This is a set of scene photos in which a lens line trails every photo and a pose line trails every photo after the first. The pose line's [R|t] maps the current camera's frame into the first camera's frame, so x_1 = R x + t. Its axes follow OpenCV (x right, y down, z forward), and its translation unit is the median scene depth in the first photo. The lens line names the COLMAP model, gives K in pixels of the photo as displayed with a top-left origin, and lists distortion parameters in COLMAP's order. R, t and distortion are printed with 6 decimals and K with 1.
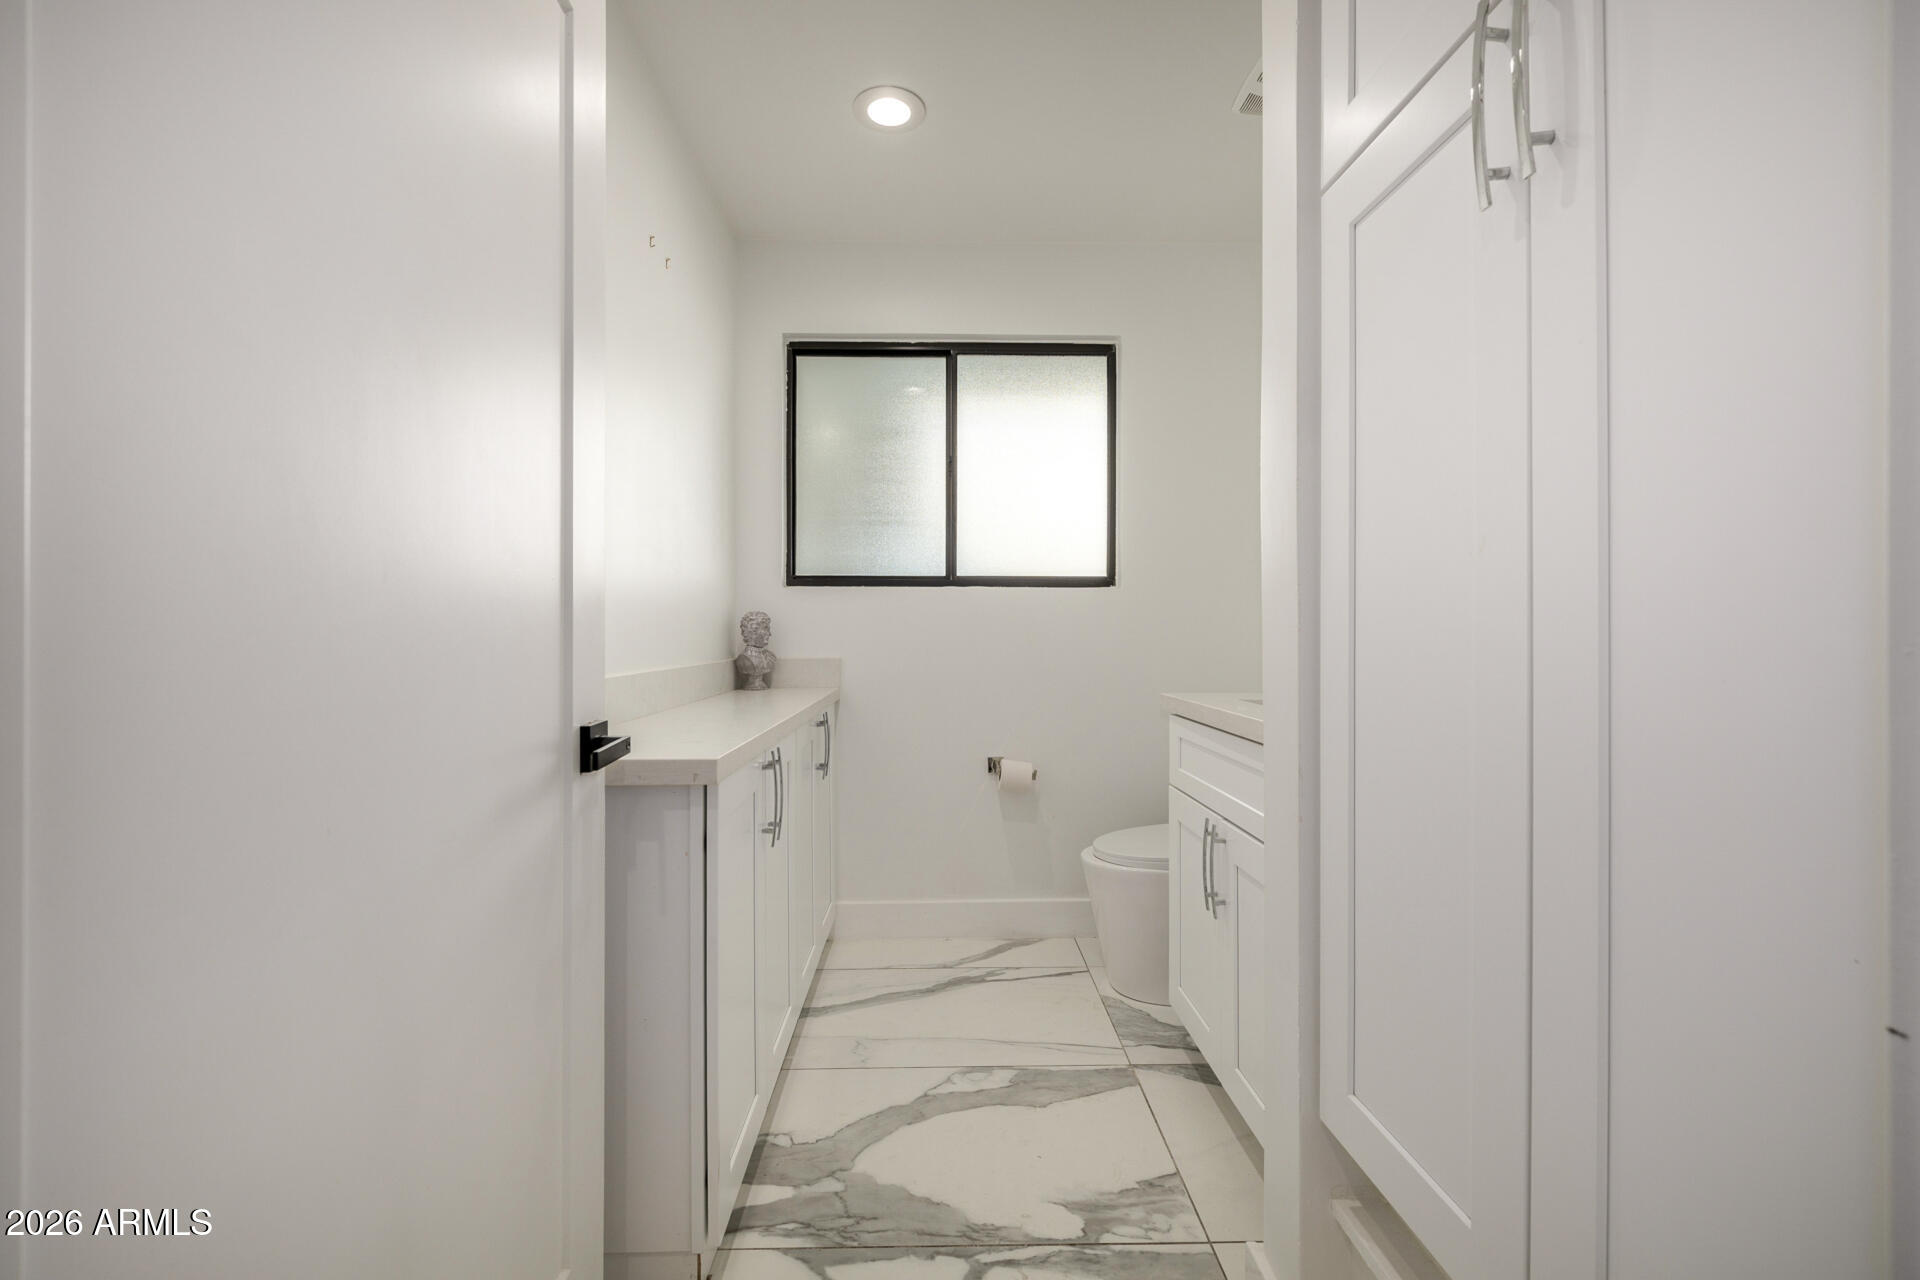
lens RADIAL K [[811.6, 0, 957.9], [0, 811.6, 636.7], [0, 0, 1]] dist [0.004331, 0.000250]
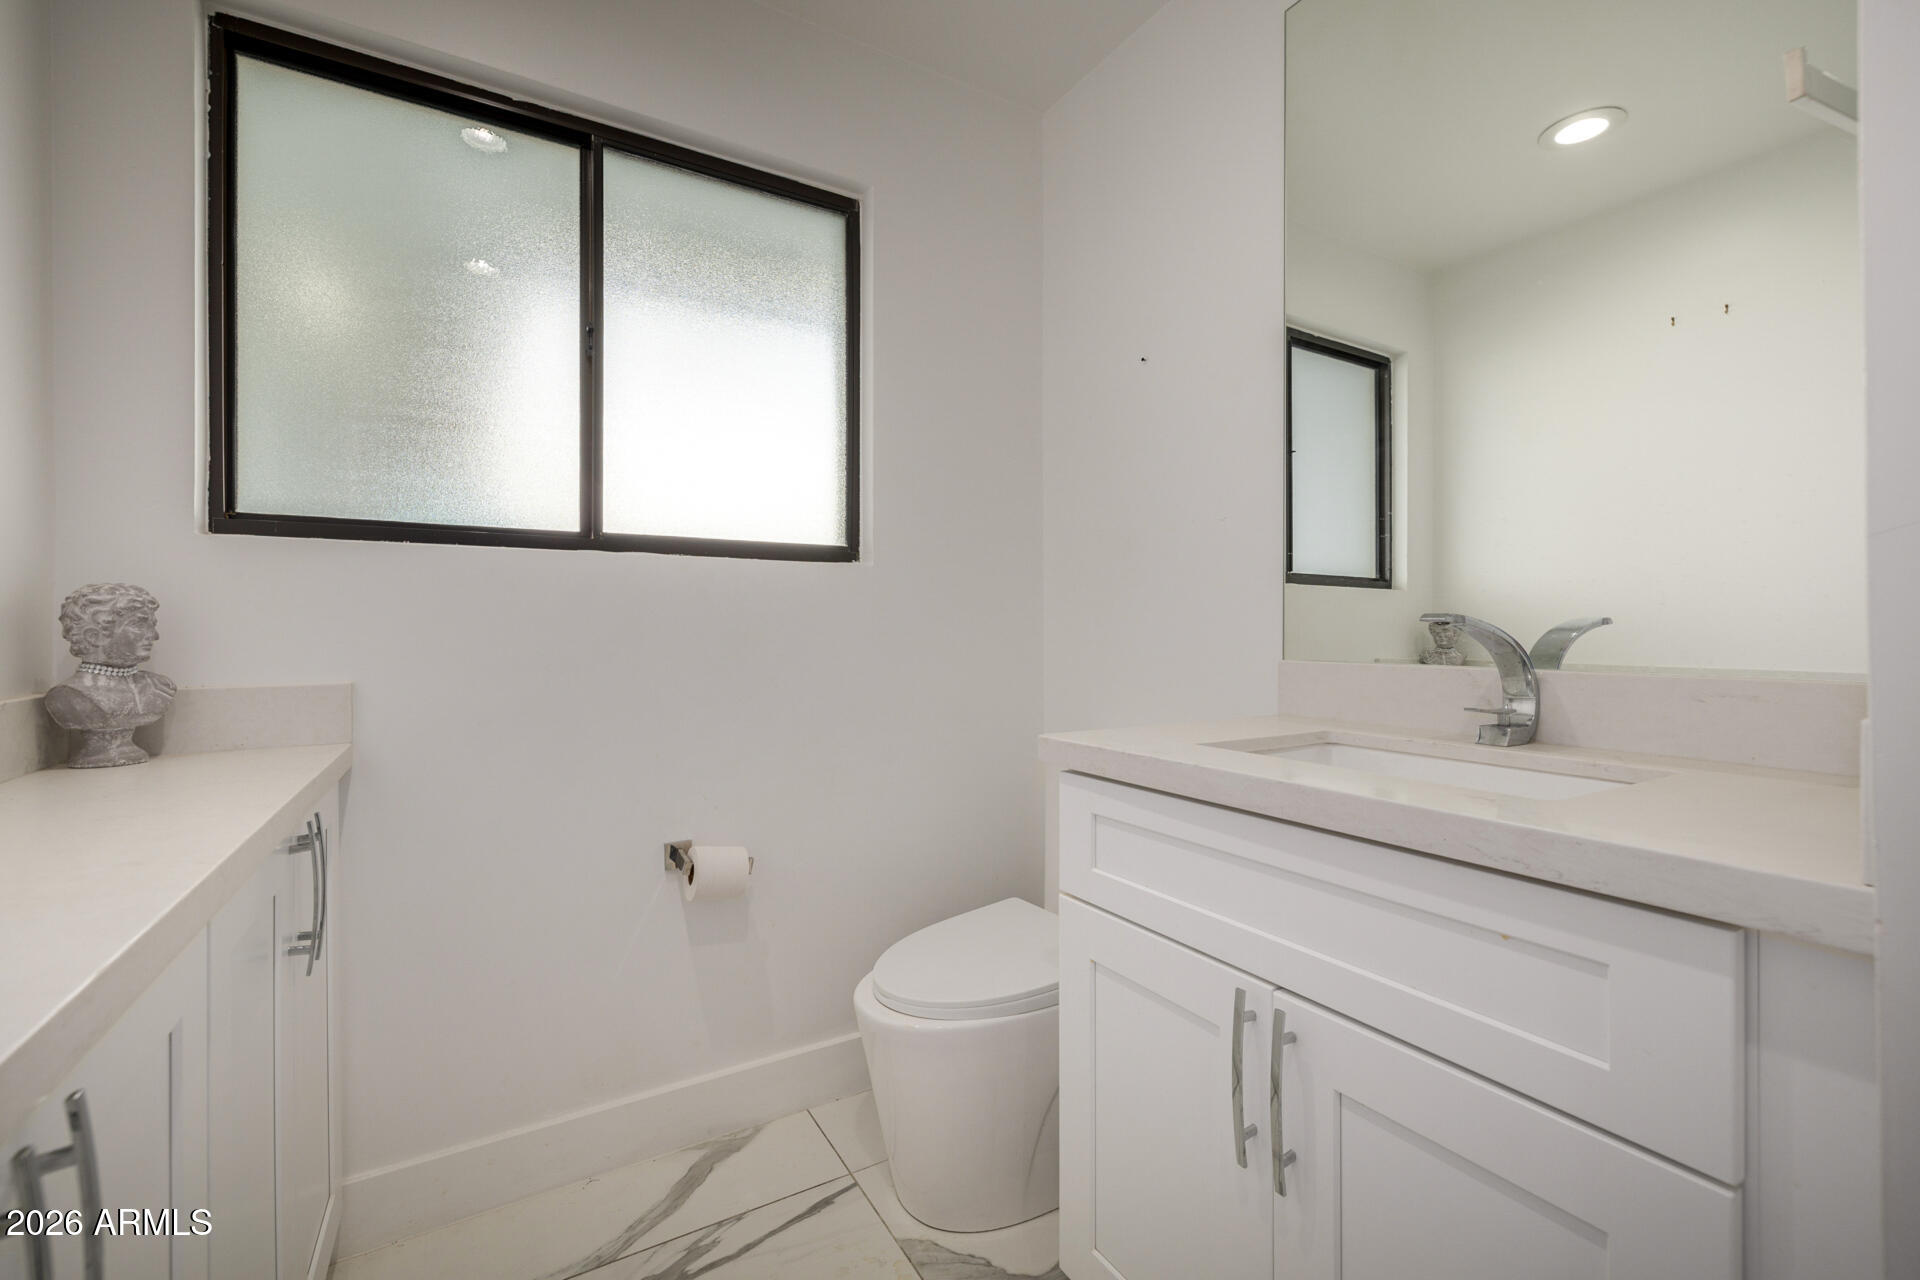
lens RADIAL K [[811.6, 0, 959.9], [0, 811.6, 625.8], [0, 0, 1]] dist [0.004331, 0.000250]
pose [[0.873176, -0.000961, 0.487404, -0.064992], [0.004225, 0.999975, -0.005596, -0.004521], [-0.487386, 0.006946, 0.873159, 0.394839]]
